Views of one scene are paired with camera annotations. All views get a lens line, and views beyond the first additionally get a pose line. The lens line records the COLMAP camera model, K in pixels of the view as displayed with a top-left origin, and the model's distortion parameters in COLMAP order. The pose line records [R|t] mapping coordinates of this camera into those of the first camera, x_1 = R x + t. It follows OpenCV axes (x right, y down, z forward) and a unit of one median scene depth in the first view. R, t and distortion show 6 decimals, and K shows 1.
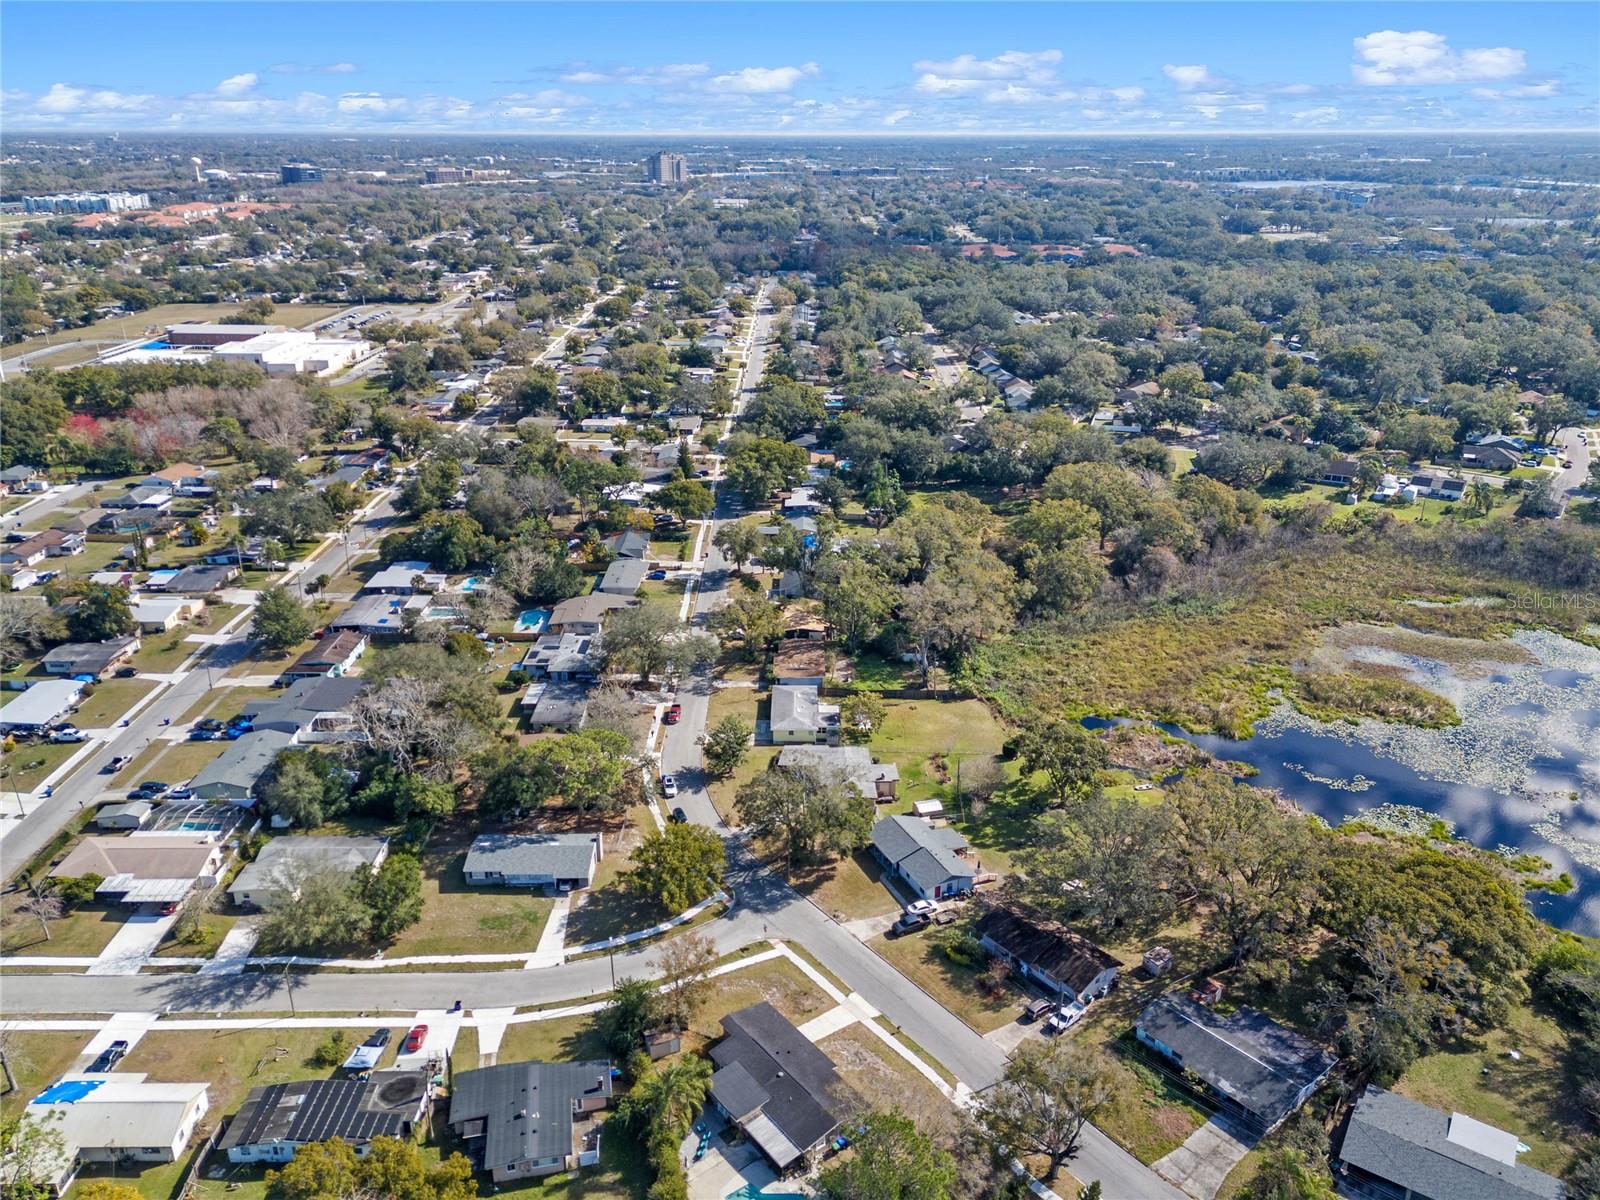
lens RADIAL K [[1169.4, 0, 795.3], [0, 1169.4, 600.1], [0, 0, 1]] dist [0.086861, -0.082642]
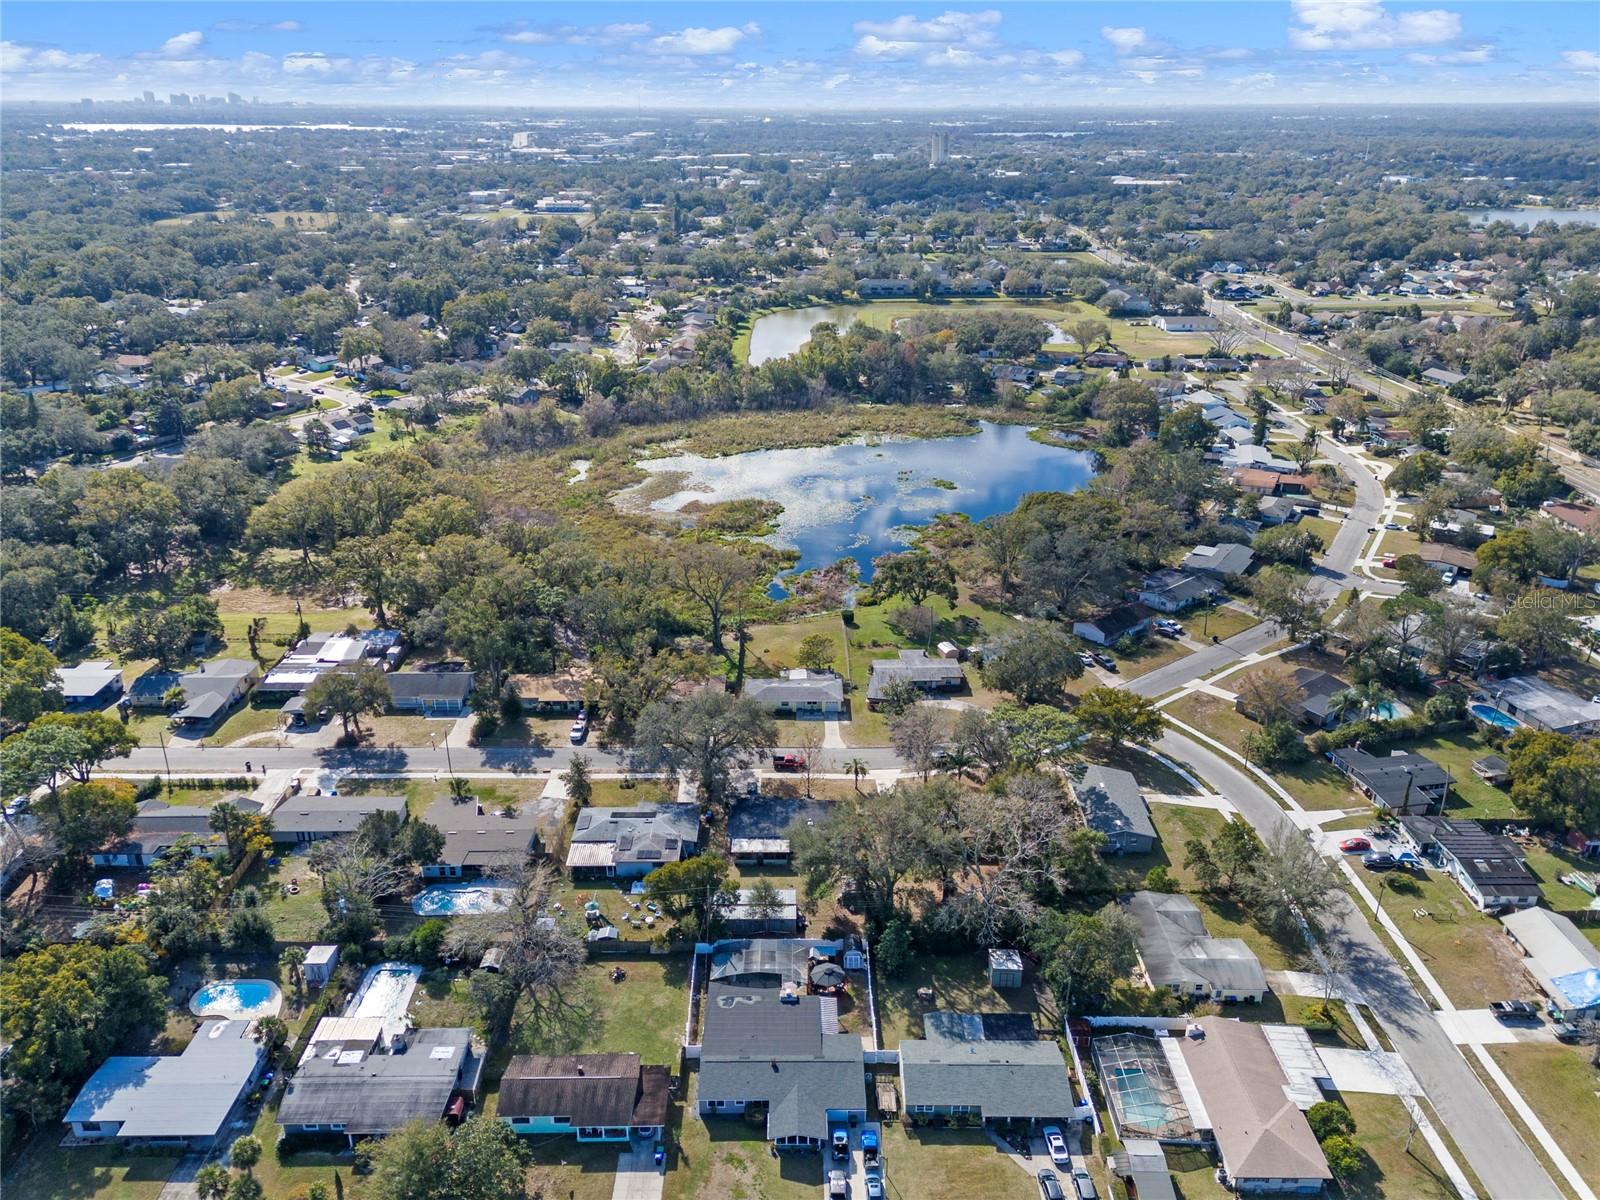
lens RADIAL K [[1164.5, 0, 794.3], [0, 1164.5, 581.4], [0, 0, 1]] dist [0.111739, -0.122336]
pose [[-0.003695, -0.380331, 0.924843, -1.100806], [0.369779, 0.858775, 0.354639, -0.422865], [-0.929112, 0.343298, 0.137465, 1.038649]]
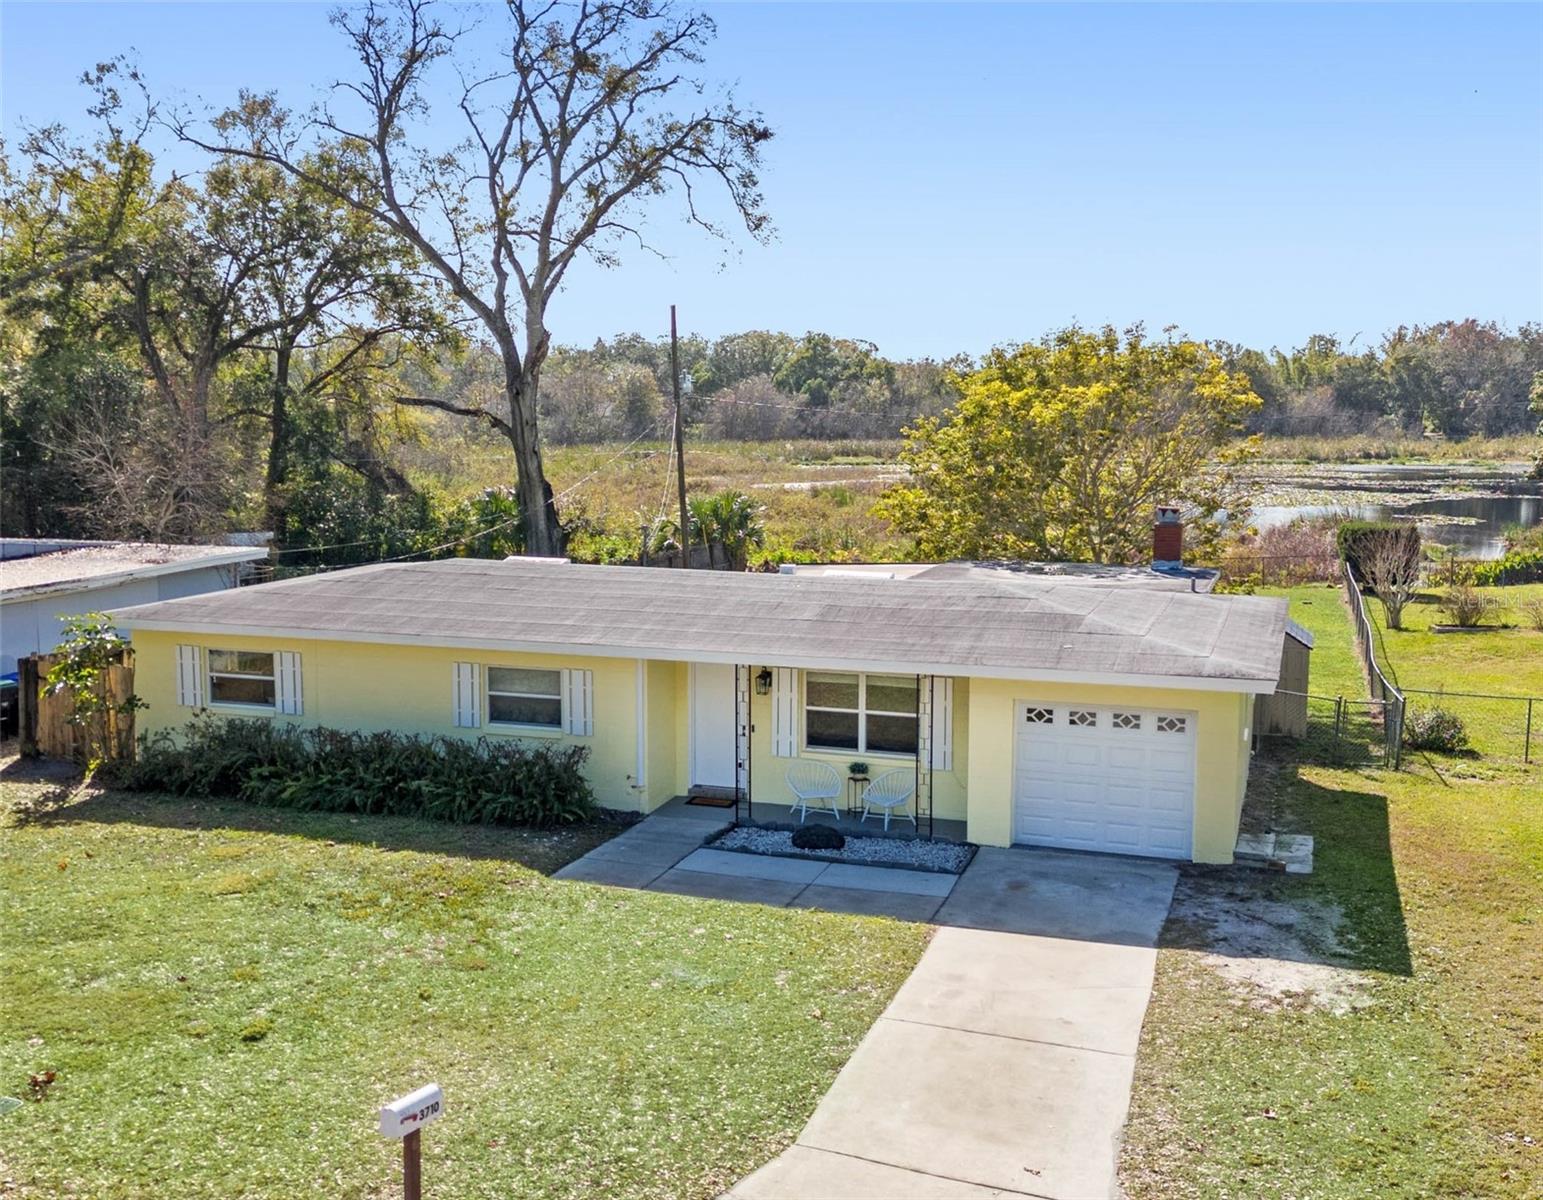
lens RADIAL K [[1628.3, 0, 711.6], [0, 1628.3, 641.5], [0, 0, 1]] dist [0.129345, -0.265977]
pose [[0.337262, -0.144304, 0.930285, -0.146109], [0.351398, 0.936057, 0.017805, 0.114866], [-0.873369, 0.320895, 0.366405, 1.191629]]
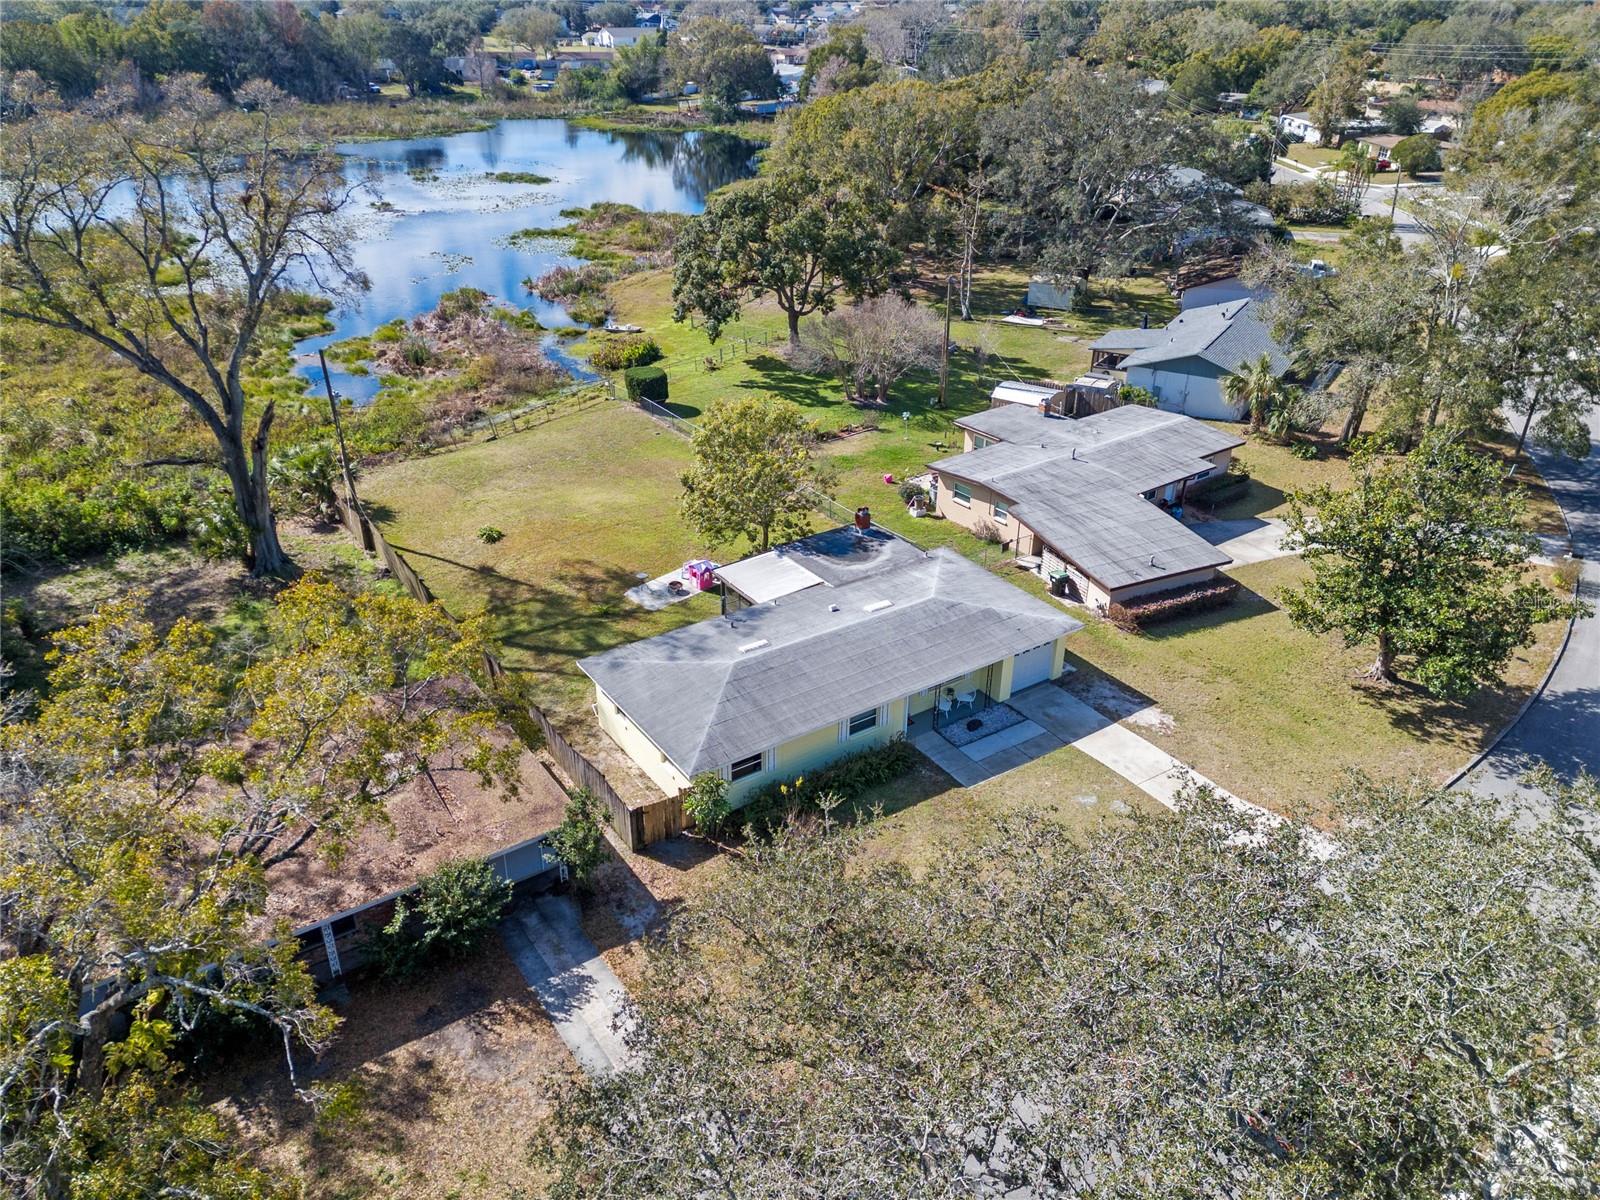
lens RADIAL K [[1153.2, 0, 797.1], [0, 1153.2, 623.1], [0, 0, 1]] dist [0.065313, -0.058294]
pose [[-0.562833, -0.412789, 0.716118, -0.175815], [0.298026, 0.706752, 0.641624, -0.055184], [-0.770973, 0.574549, -0.274762, 1.323105]]
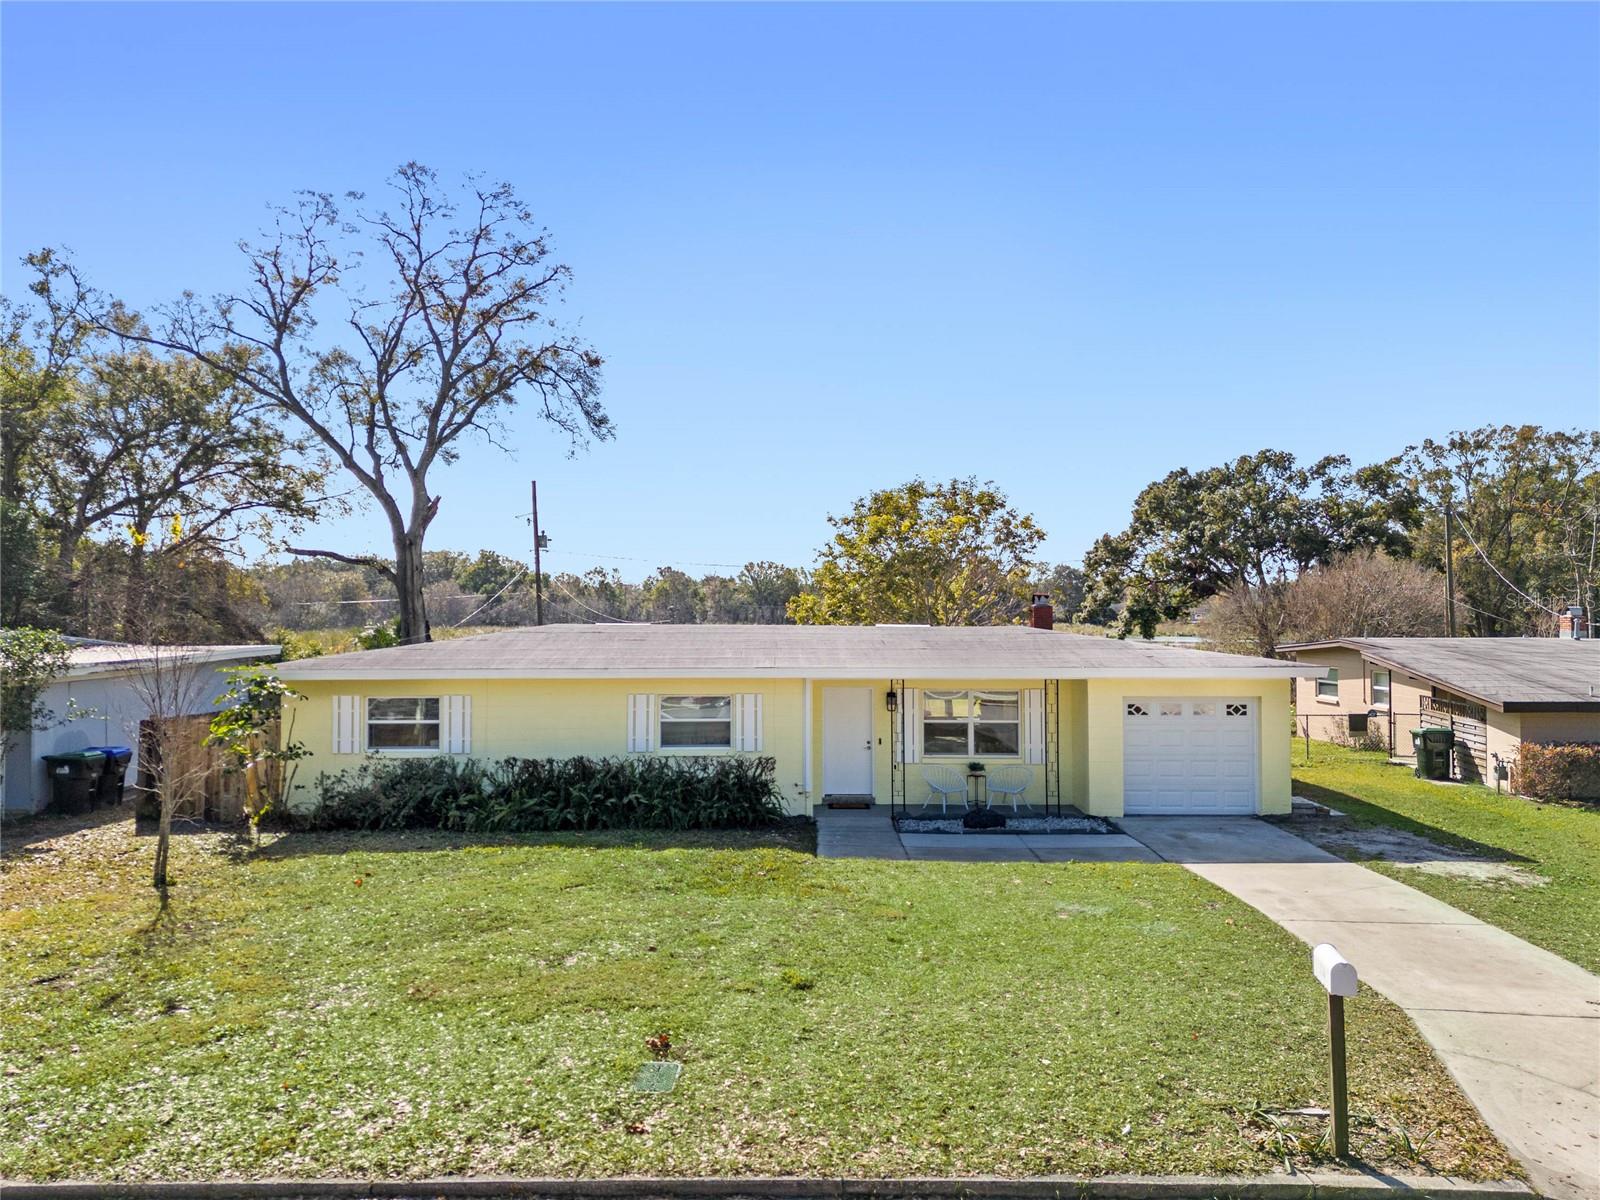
lens RADIAL K [[1169.4, 0, 795.3], [0, 1169.4, 600.1], [0, 0, 1]] dist [0.086861, -0.082642]
pose [[-0.005766, 0.001898, 0.999982, -0.137115], [0.373242, 0.927734, 0.000391, 0.108639], [-0.927716, 0.373237, -0.006057, 1.245925]]
